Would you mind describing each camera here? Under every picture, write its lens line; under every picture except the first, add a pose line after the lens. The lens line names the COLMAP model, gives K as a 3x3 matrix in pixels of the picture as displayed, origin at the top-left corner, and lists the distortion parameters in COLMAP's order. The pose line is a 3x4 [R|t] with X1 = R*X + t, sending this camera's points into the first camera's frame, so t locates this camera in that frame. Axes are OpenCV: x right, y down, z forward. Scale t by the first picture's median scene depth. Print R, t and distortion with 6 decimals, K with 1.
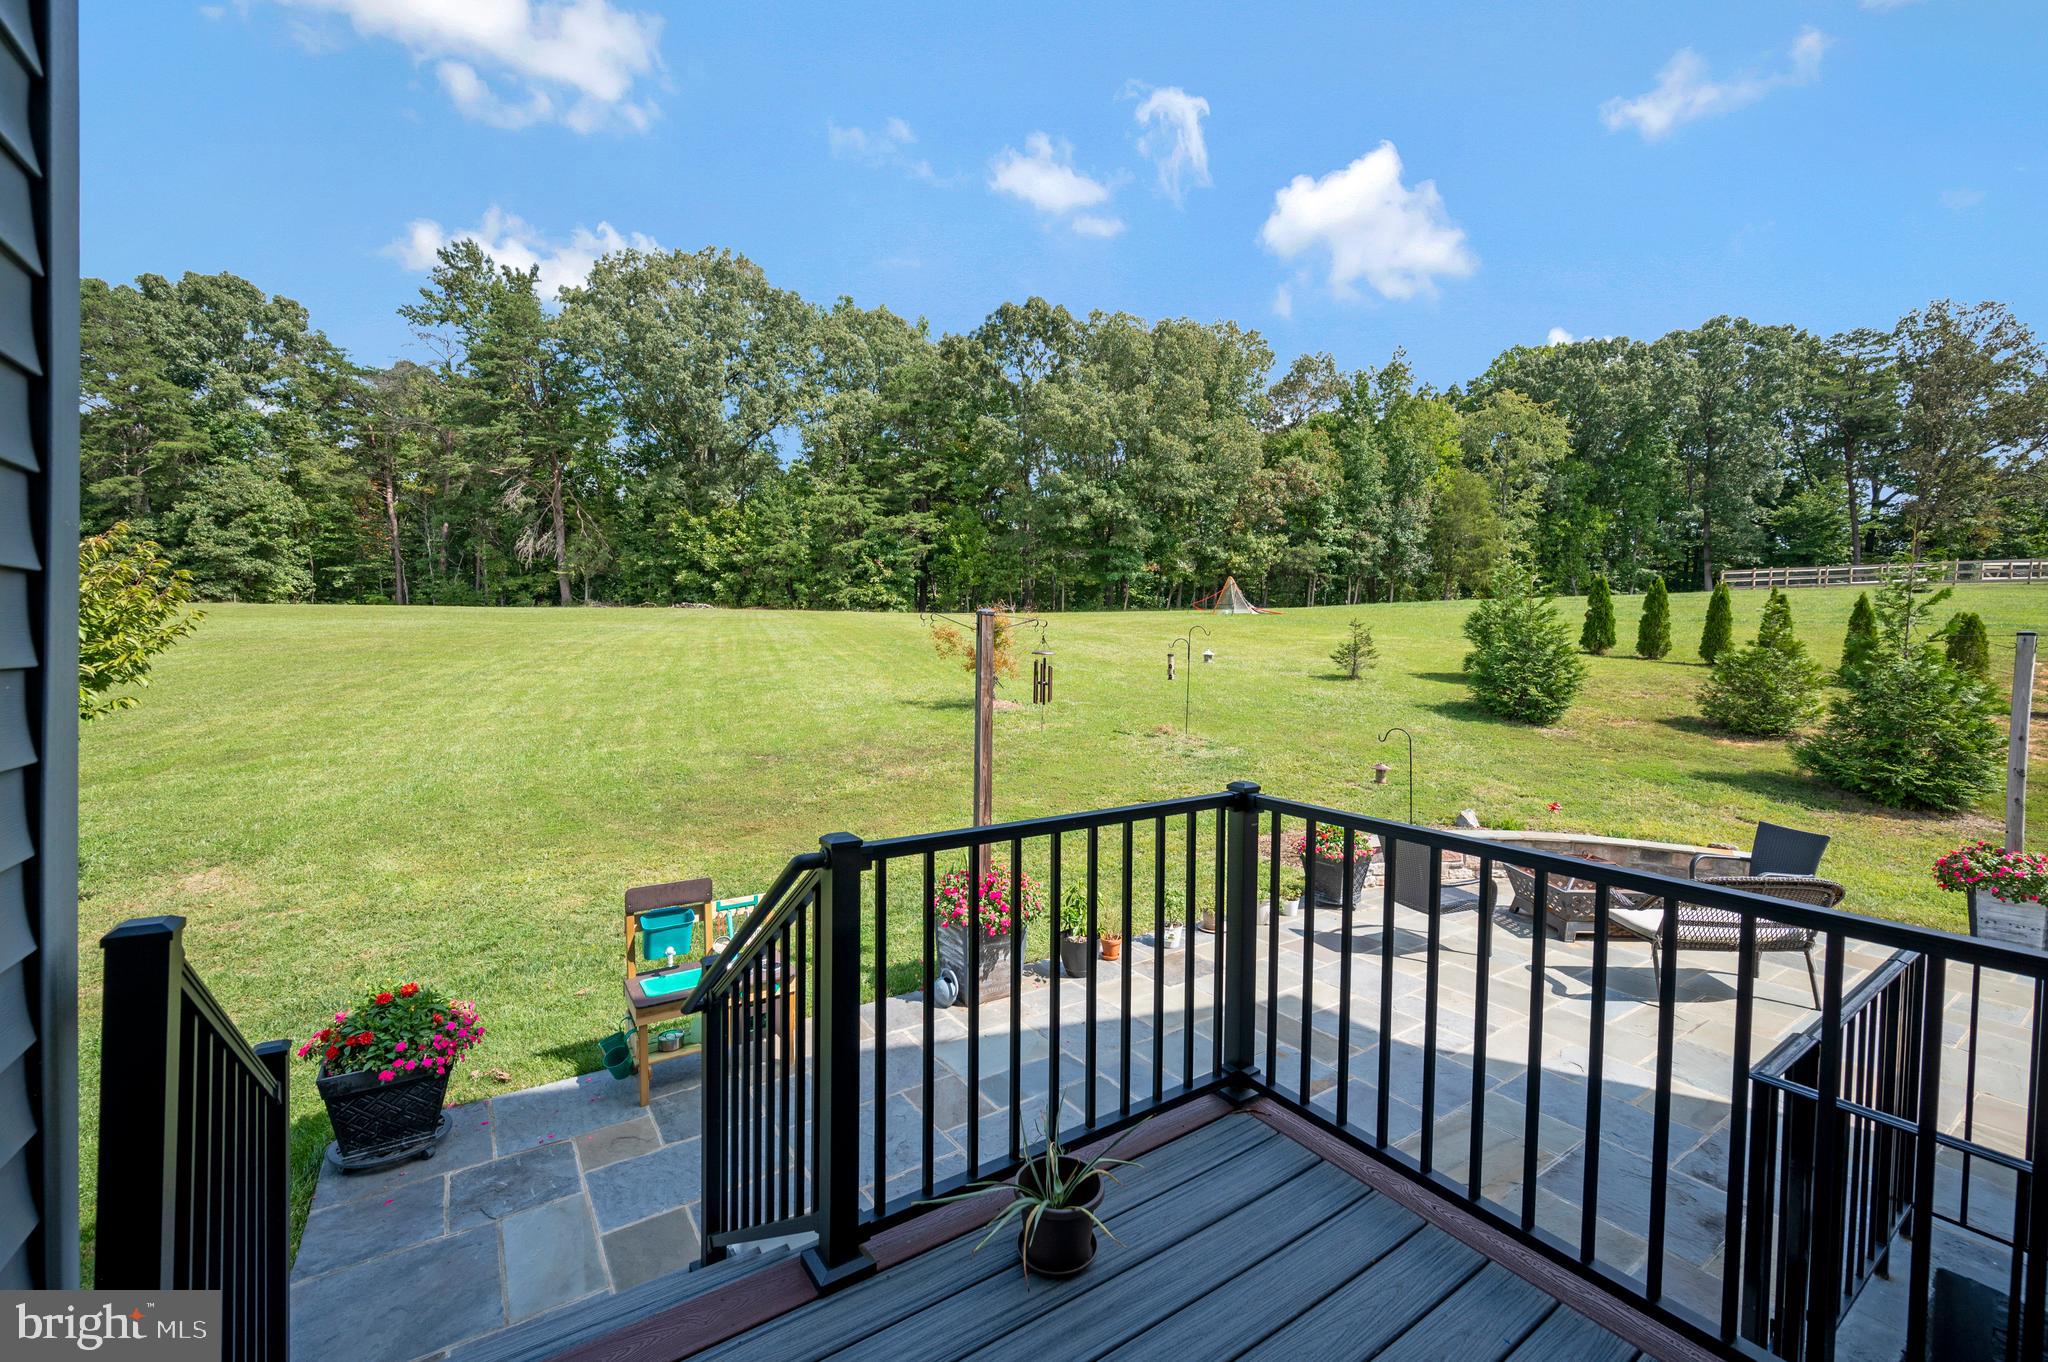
lens RADIAL K [[840.1, 0, 1030.3], [0, 840.1, 670.3], [0, 0, 1]] dist [0.008049, -0.000029]
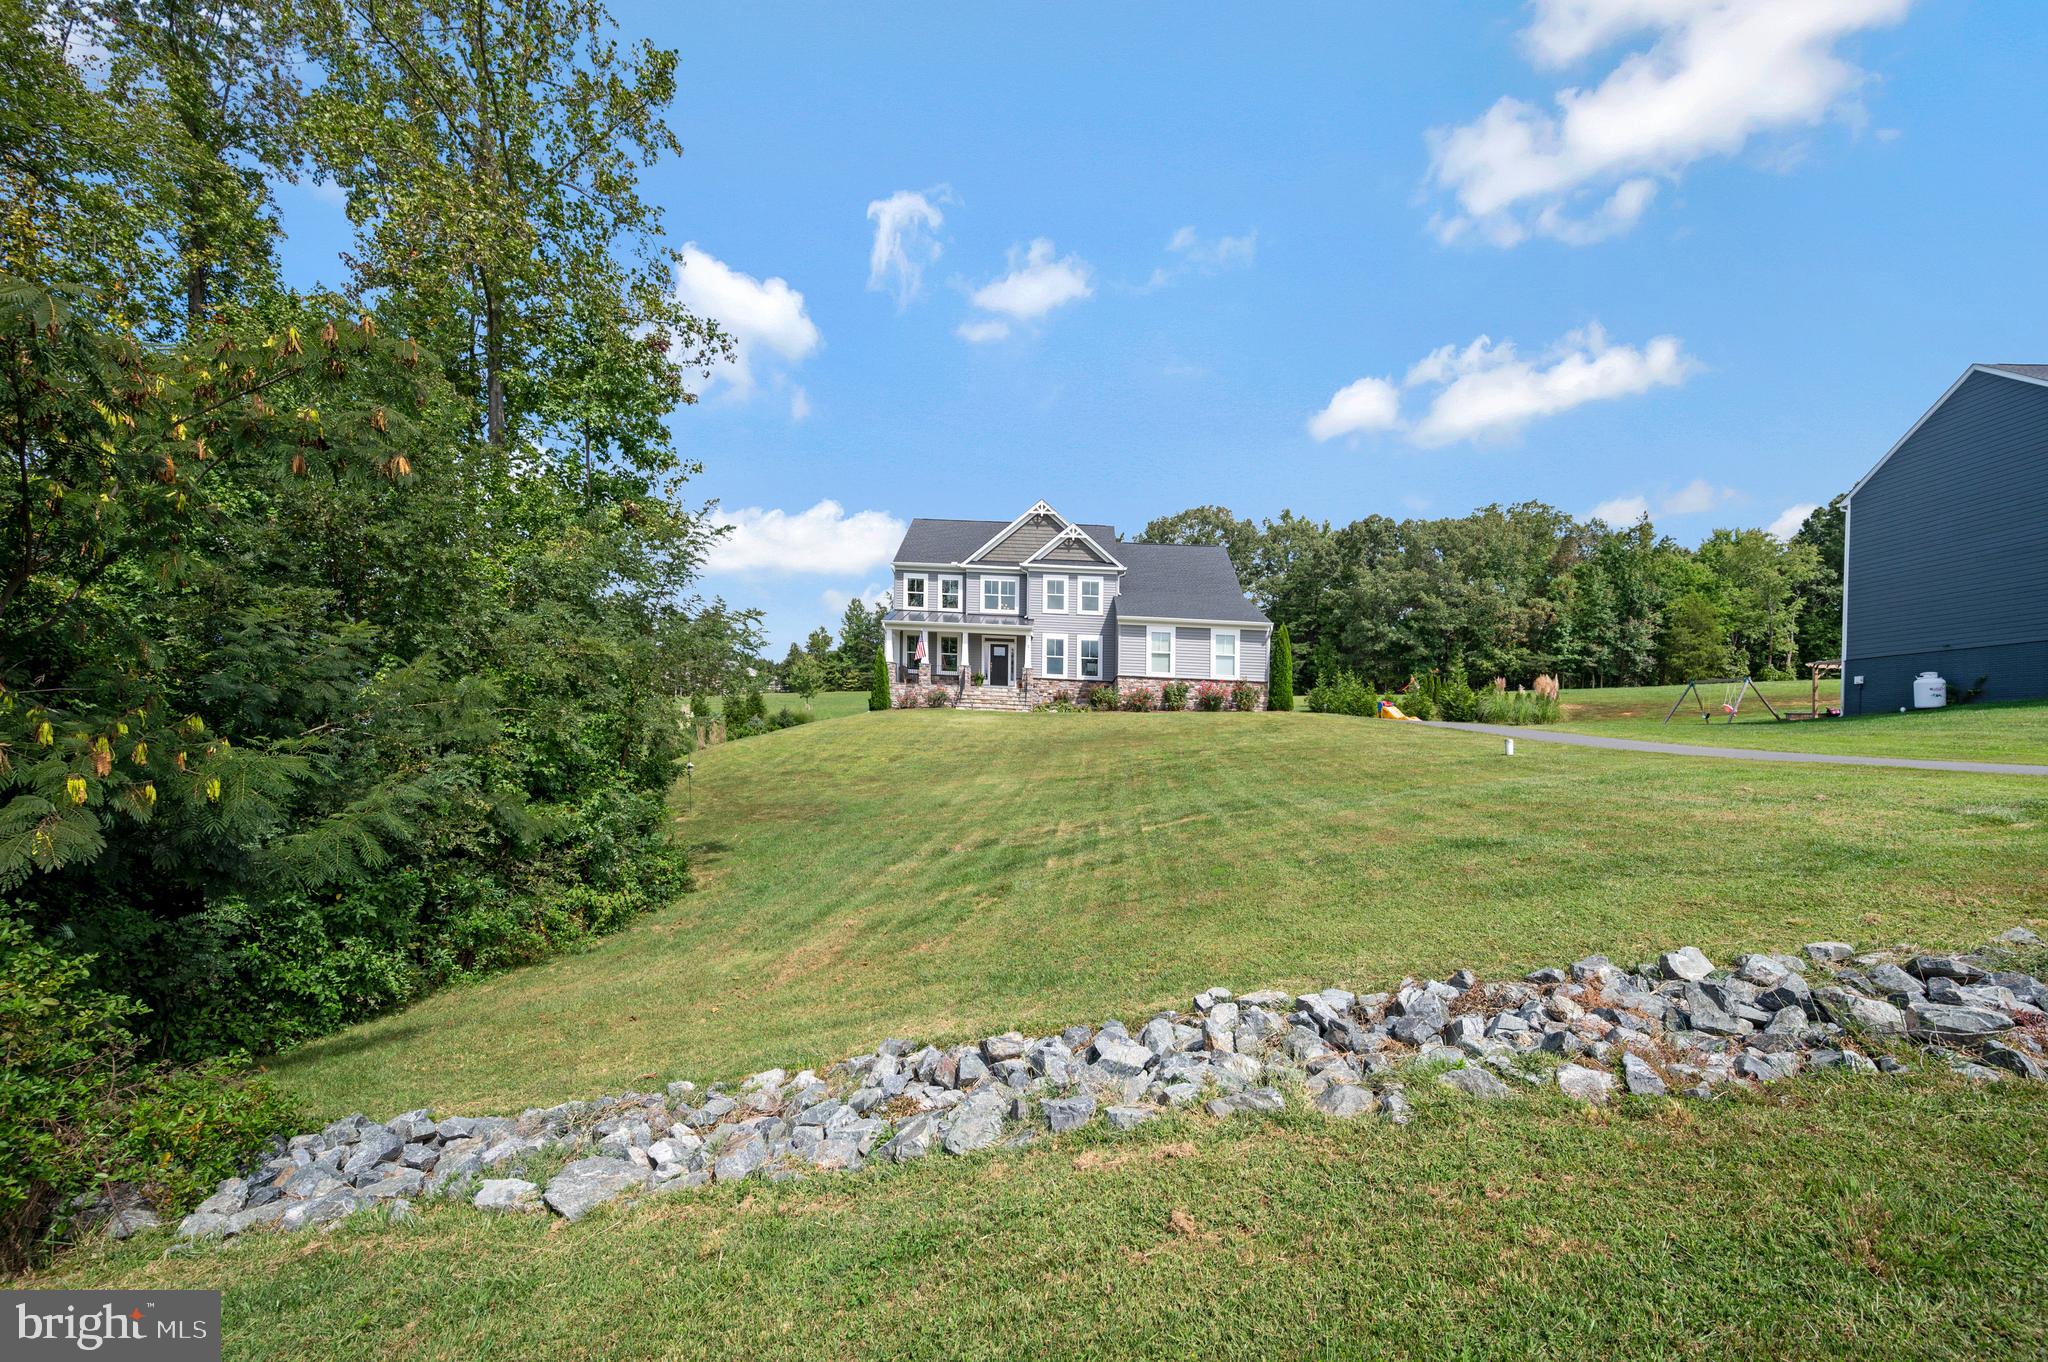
lens RADIAL K [[849.1, 0, 1024.0], [0, 849.1, 681.0], [0, 0, 1]] dist [0.053867, 0.000001]
pose [[0.789395, -0.009181, -0.613817, 0.545078], [-0.058515, 0.994210, -0.090122, 0.098269], [0.611091, 0.107059, 0.784287, -0.818106]]
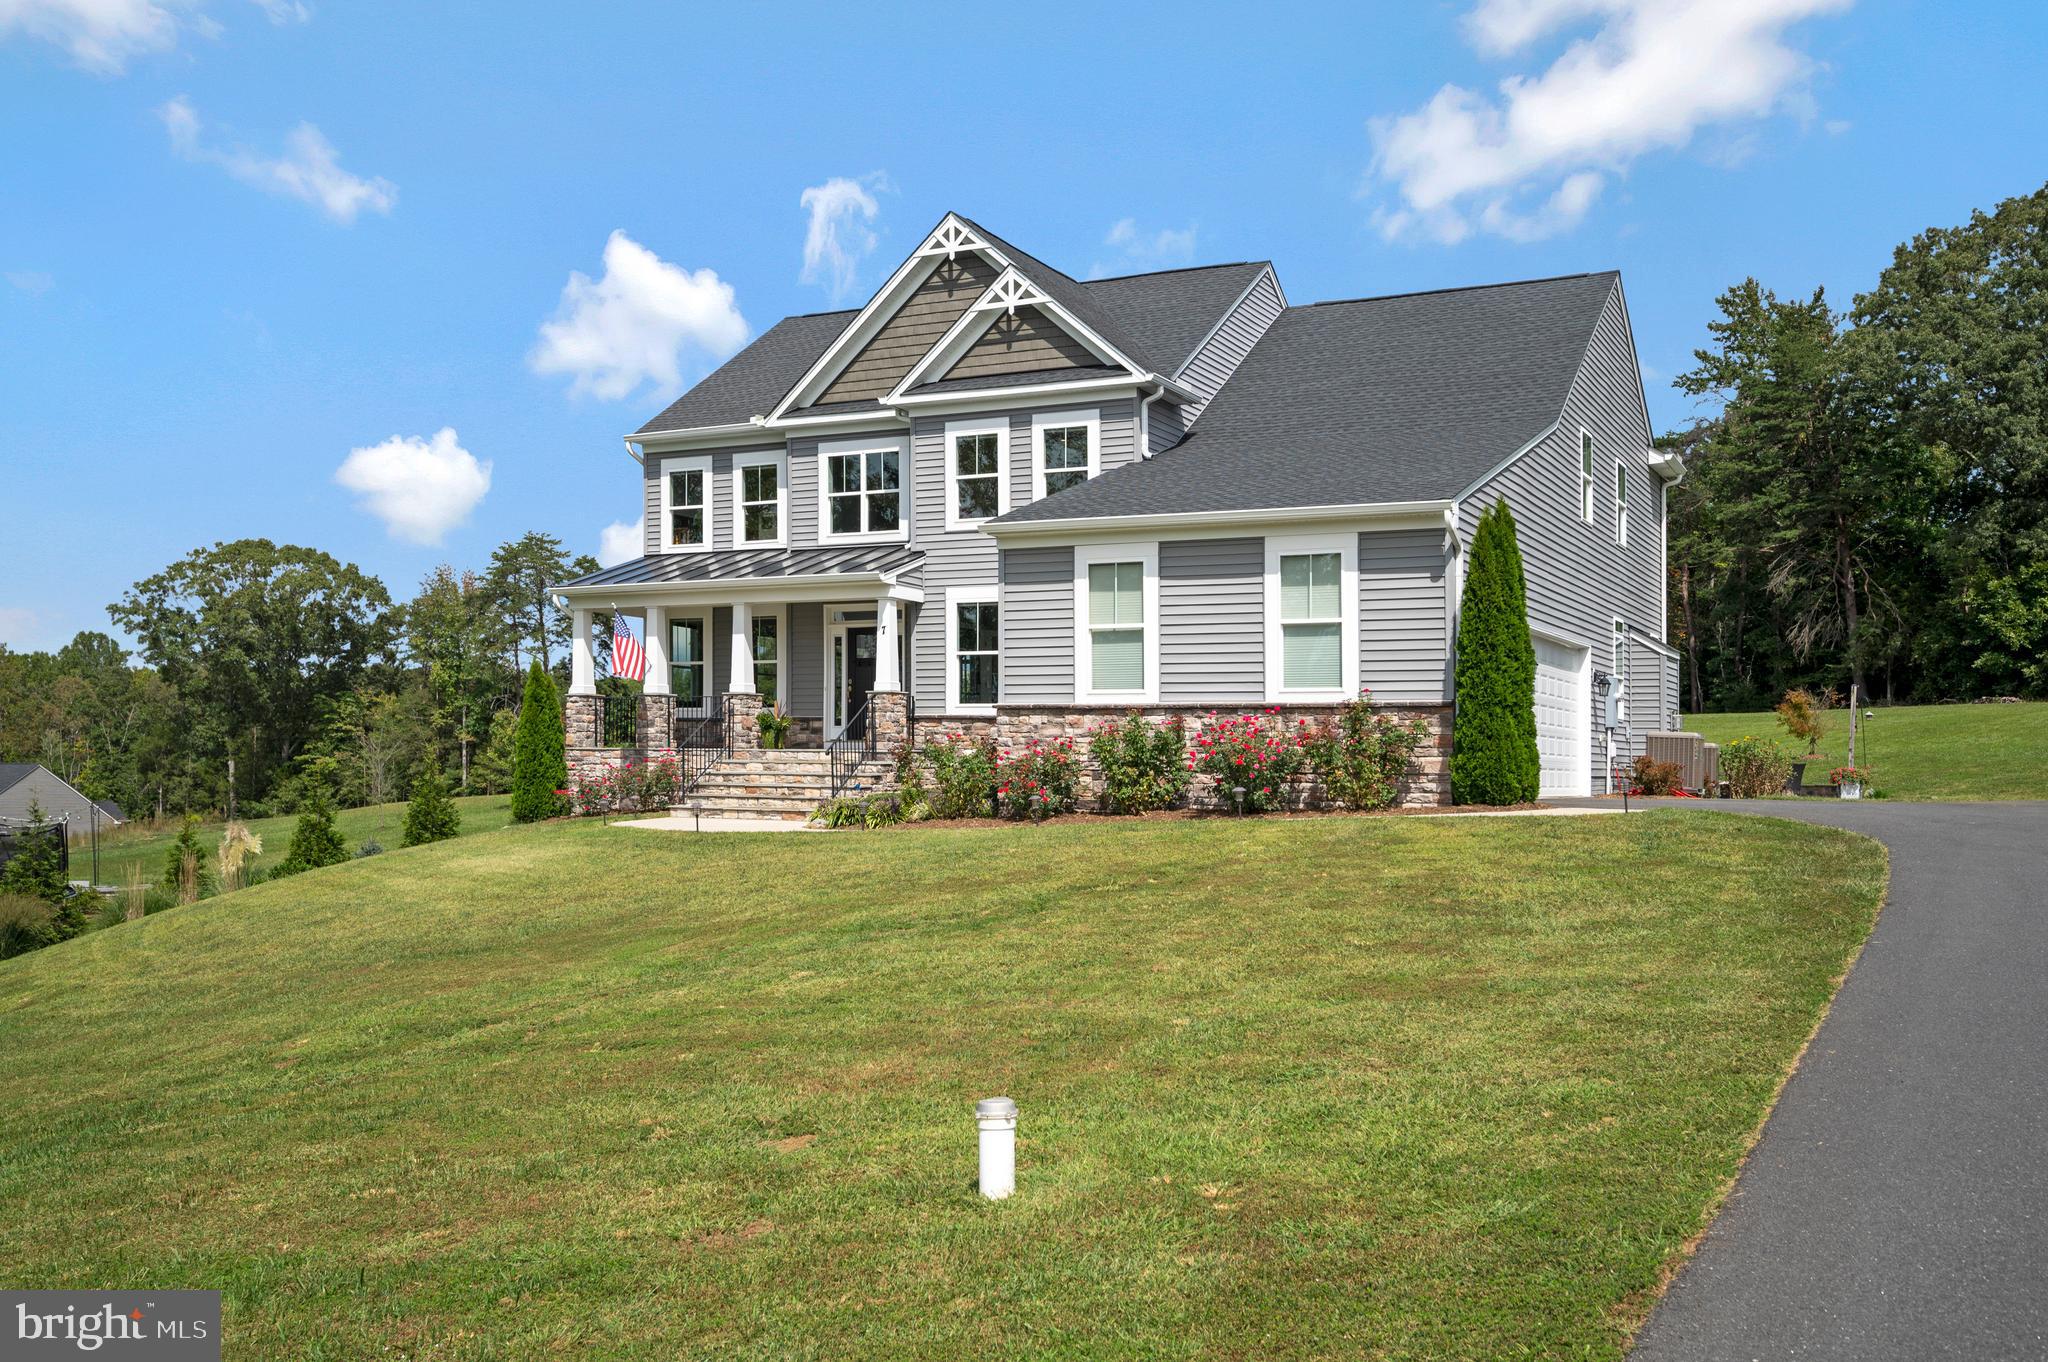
lens RADIAL K [[1818.0, 0, 1012.8], [0, 1818.0, 577.8], [0, 0, 1]] dist [0.054481, 0.003549]
pose [[0.472796, -0.101909, -0.875259, 0.595912], [-0.035747, 0.990254, -0.134608, 0.062738], [0.880446, 0.094930, 0.464545, -0.495839]]
